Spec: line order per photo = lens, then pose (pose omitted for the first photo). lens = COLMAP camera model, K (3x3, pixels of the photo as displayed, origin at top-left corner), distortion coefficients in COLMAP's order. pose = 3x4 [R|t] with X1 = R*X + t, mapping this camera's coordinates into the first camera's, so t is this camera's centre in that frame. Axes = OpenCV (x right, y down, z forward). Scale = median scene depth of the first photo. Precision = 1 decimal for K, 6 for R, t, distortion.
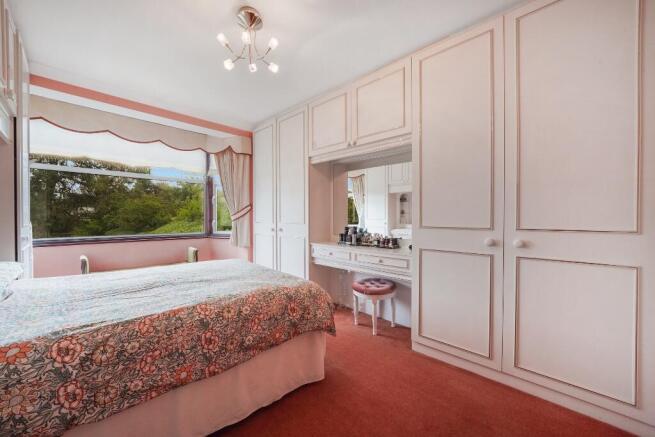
lens RADIAL K [[251.3, 0, 321.6], [0, 251.3, 217.7], [0, 0, 1]] dist [-0.011252, 0.000175]
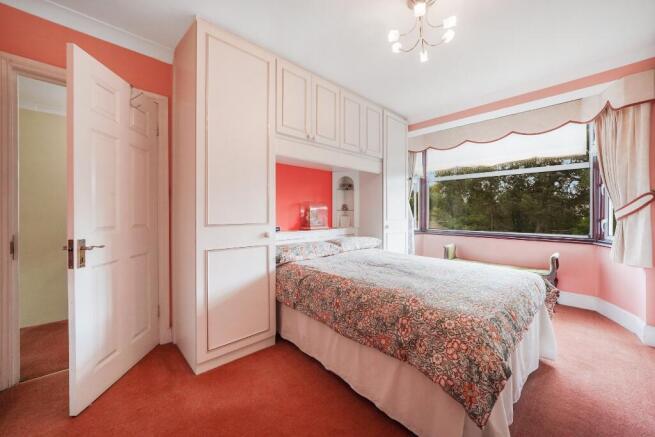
lens RADIAL K [[251.3, 0, 321.6], [0, 251.3, 217.7], [0, 0, 1]] dist [-0.011252, 0.000175]
pose [[-0.059305, 0.010576, -0.998184, 0.654272], [-0.003576, 0.999935, 0.010807, 0.003688], [0.998234, 0.004211, -0.059263, 0.719249]]
